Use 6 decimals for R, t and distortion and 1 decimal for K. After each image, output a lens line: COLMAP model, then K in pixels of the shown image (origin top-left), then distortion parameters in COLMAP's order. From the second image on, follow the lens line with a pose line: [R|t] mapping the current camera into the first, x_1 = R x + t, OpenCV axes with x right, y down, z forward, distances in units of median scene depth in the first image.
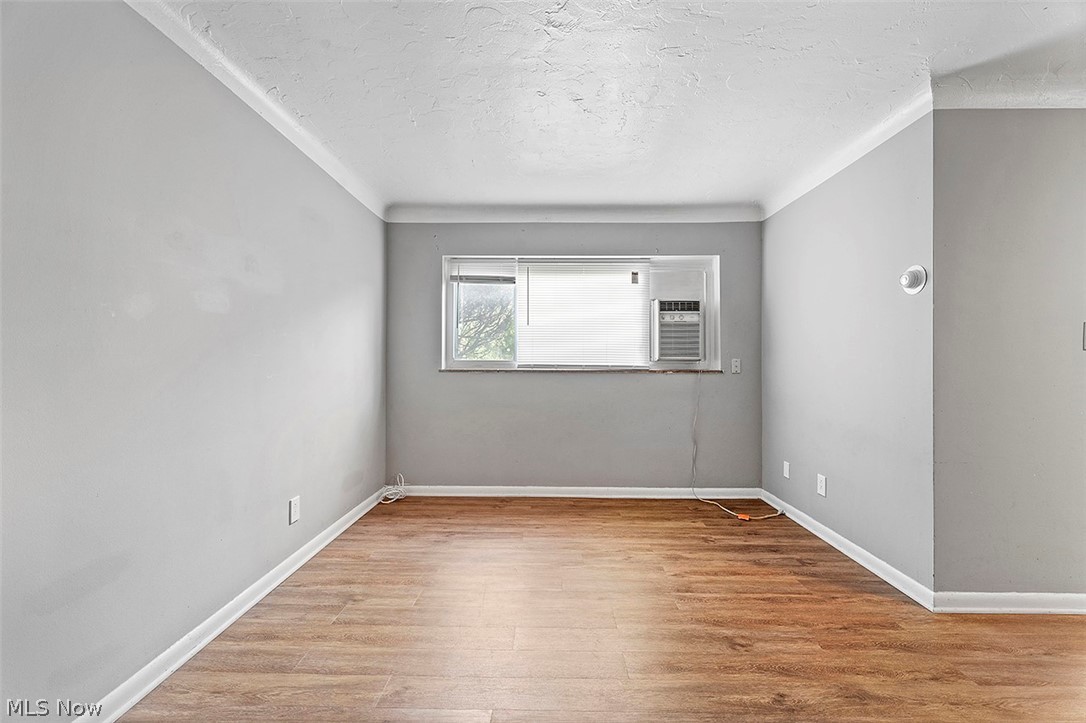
lens RADIAL K [[434.5, 0, 545.0], [0, 434.5, 358.2], [0, 0, 1]] dist [0.000859, -0.000005]
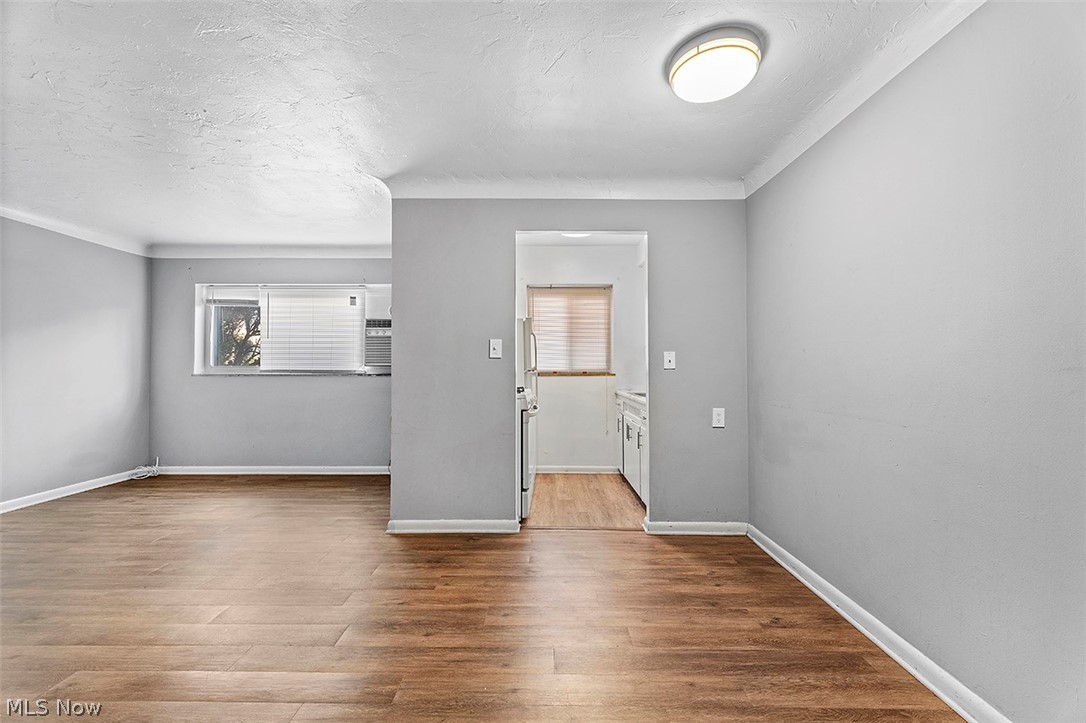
lens RADIAL K [[434.5, 0, 543.1], [0, 434.5, 355.3], [0, 0, 1]] dist [0.000859, -0.000005]
pose [[0.999884, -0.004116, 0.014682, 0.831345], [0.004392, 0.999813, -0.018824, -0.000086], [-0.014602, 0.018886, 0.999715, -0.304040]]
